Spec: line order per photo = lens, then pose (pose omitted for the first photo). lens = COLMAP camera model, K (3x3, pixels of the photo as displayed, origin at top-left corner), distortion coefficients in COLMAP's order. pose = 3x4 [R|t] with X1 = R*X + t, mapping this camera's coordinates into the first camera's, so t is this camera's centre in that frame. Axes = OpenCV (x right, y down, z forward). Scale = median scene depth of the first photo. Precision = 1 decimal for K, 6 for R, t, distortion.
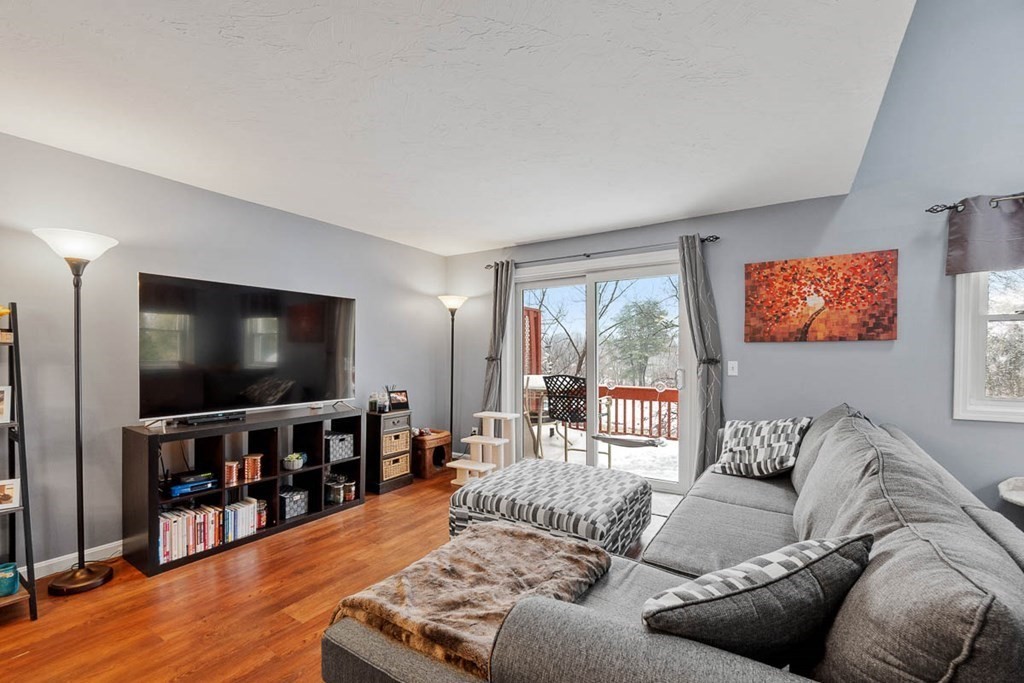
lens RADIAL K [[449.6, 0, 511.4], [0, 449.6, 348.4], [0, 0, 1]] dist [0.004061, 0.001509]
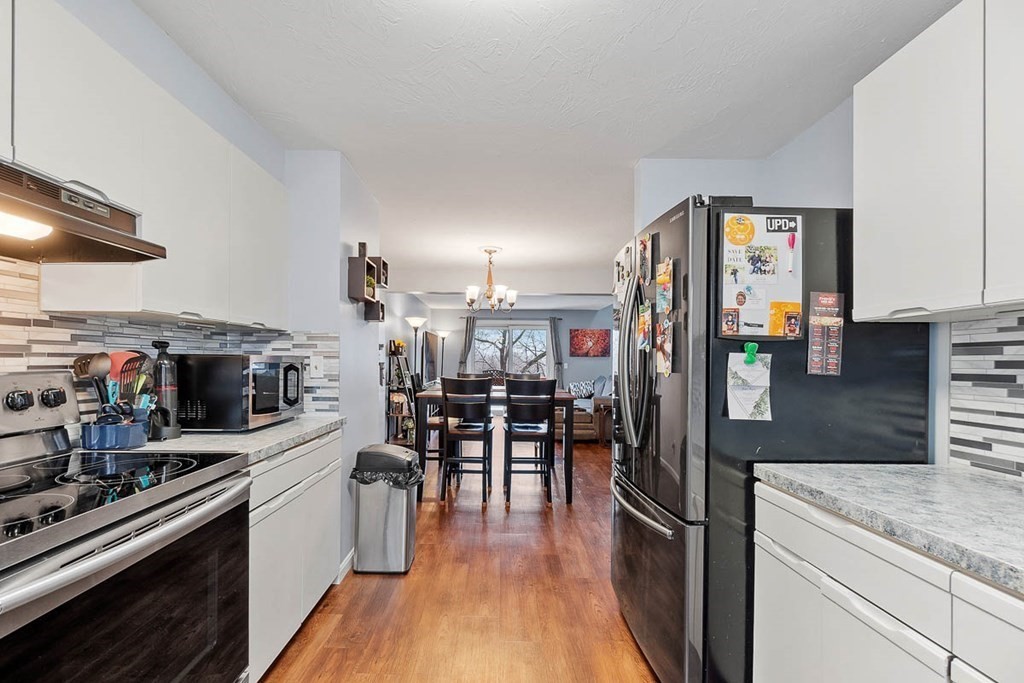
lens RADIAL K [[449.6, 0, 516.2], [0, 449.6, 351.0], [0, 0, 1]] dist [0.004061, 0.001509]
pose [[0.806040, 0.016279, 0.591637, -1.454462], [-0.014183, 0.999866, -0.008187, -0.021102], [-0.591691, -0.001792, 0.806163, -1.102859]]
